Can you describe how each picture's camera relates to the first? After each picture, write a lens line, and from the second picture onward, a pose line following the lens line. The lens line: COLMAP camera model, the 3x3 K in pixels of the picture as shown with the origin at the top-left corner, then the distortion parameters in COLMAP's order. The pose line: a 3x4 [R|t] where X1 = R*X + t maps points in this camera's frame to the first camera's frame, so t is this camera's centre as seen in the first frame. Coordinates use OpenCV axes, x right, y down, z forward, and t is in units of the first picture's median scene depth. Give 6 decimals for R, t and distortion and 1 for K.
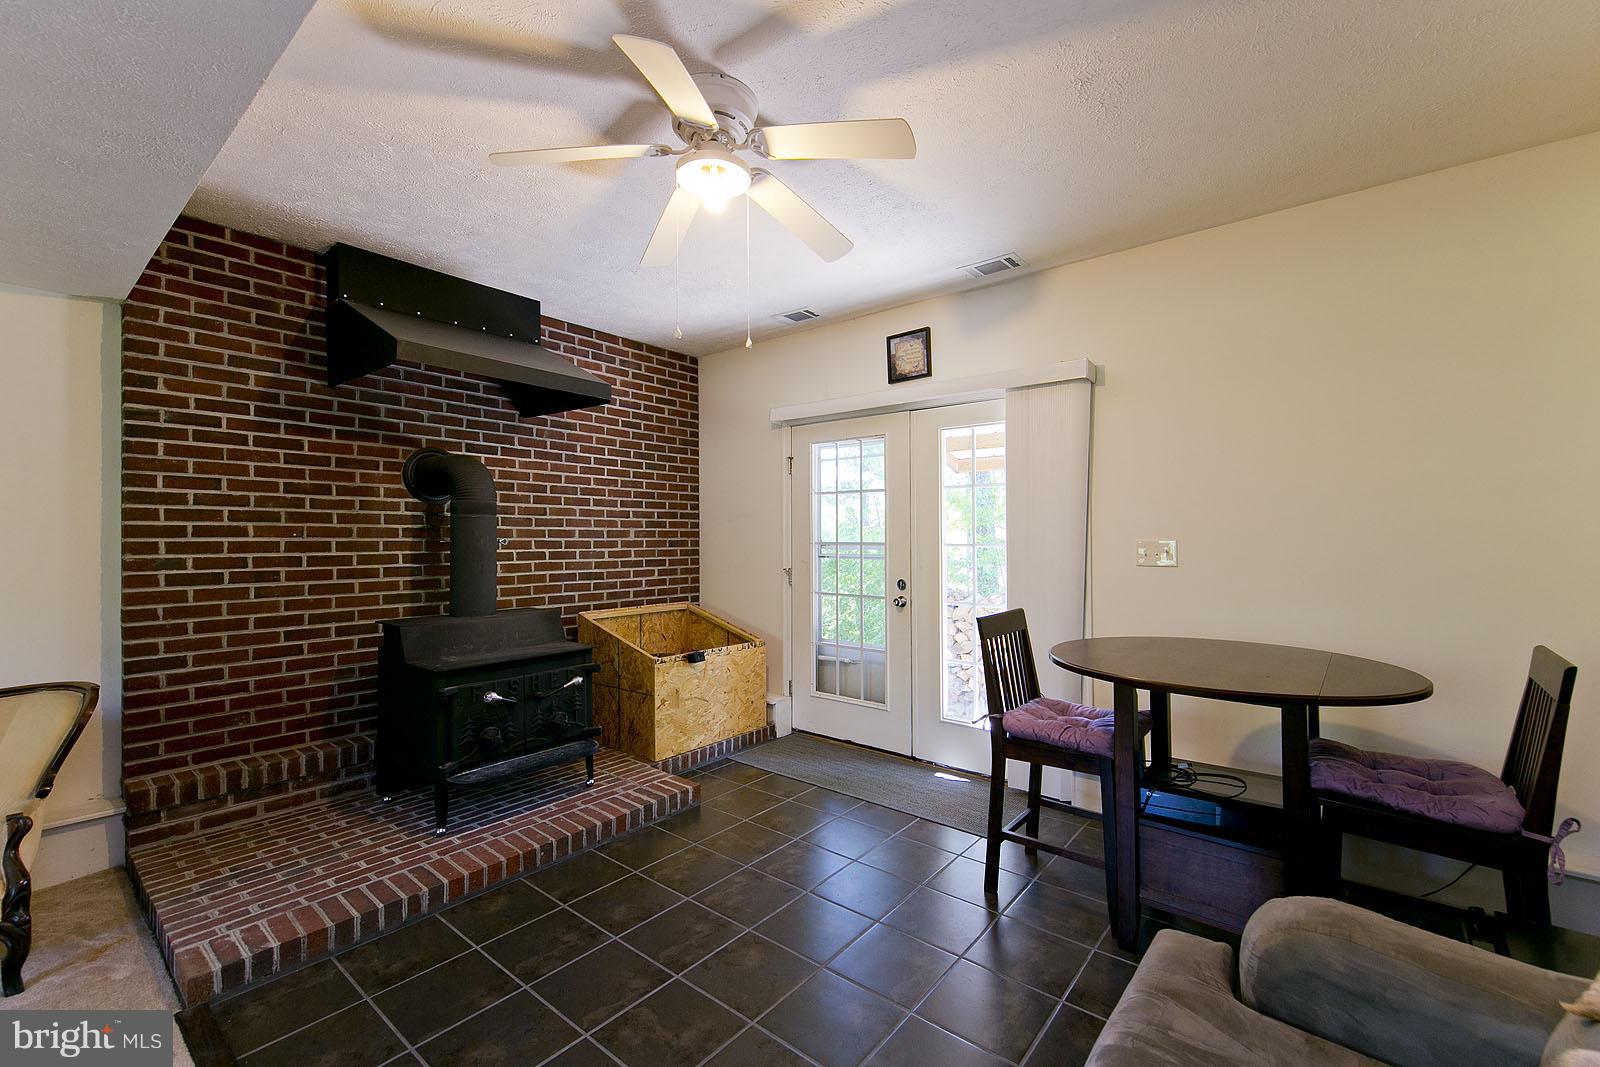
lens RADIAL K [[676.7, 0, 803.5], [0, 676.7, 532.2], [0, 0, 1]] dist [0.010147, -0.001267]
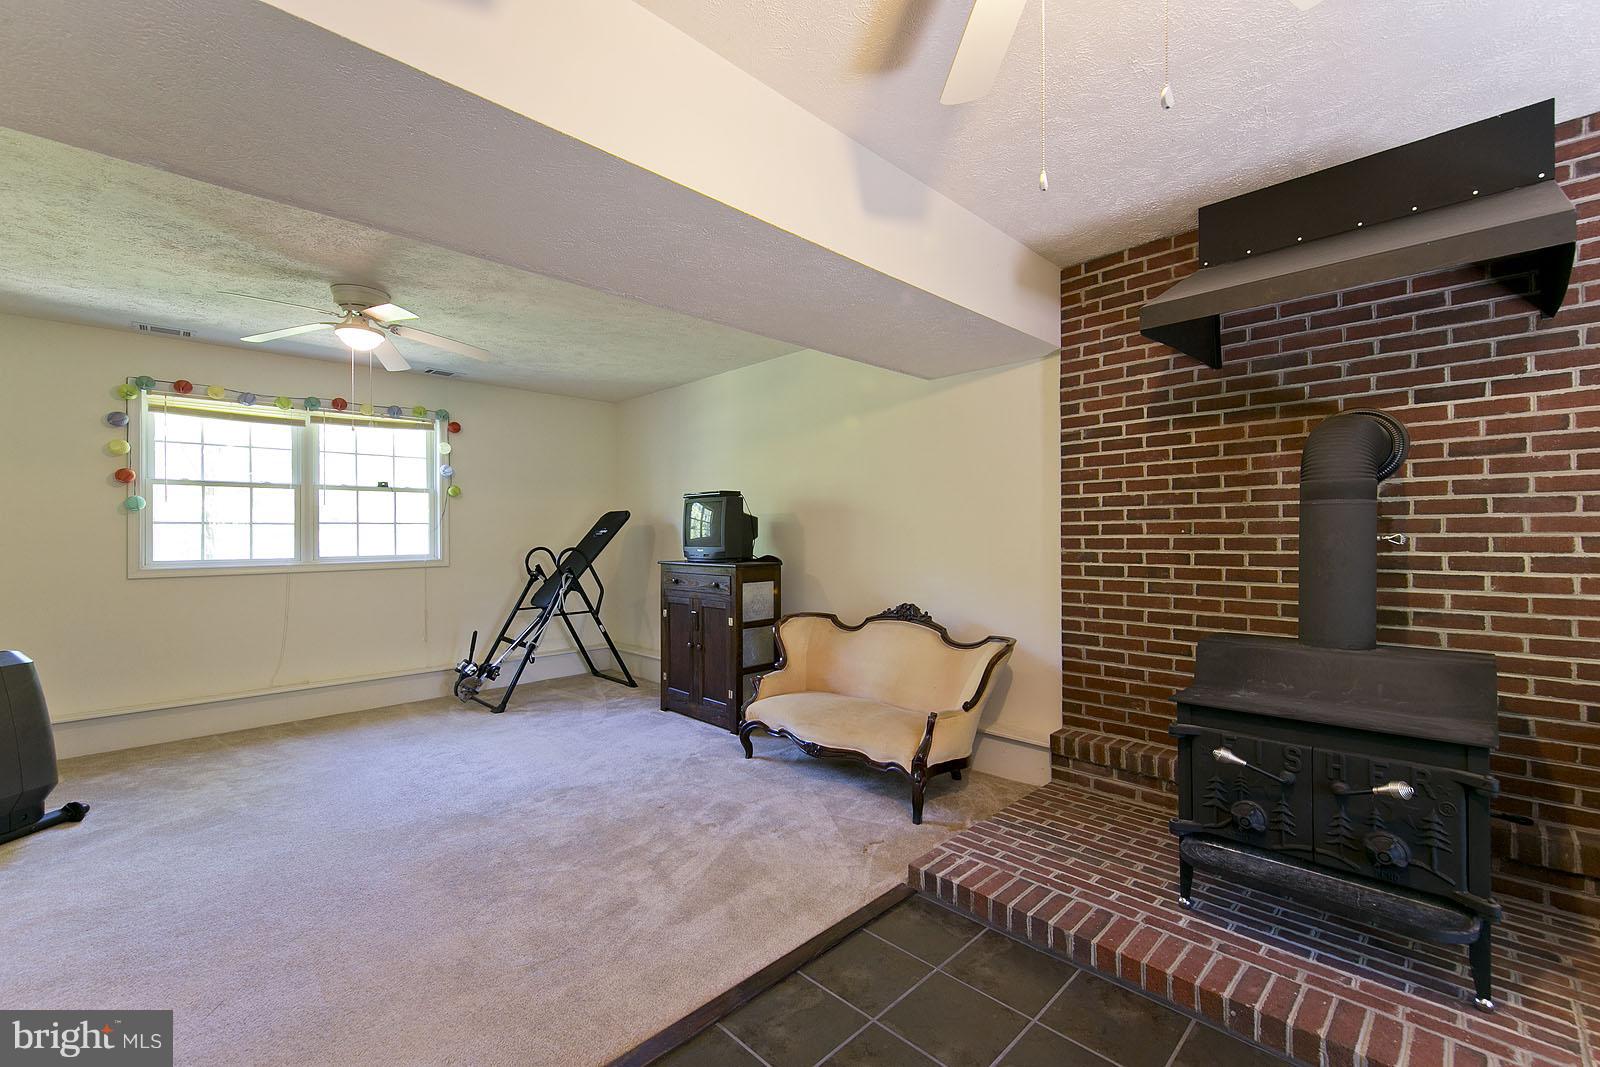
lens RADIAL K [[676.7, 0, 803.2], [0, 676.7, 535.8], [0, 0, 1]] dist [0.010147, -0.001267]
pose [[-0.100921, -0.000360, -0.994894, 0.281433], [0.015476, 0.999878, -0.001931, 0.003595], [0.994774, -0.015592, -0.100903, 0.582373]]
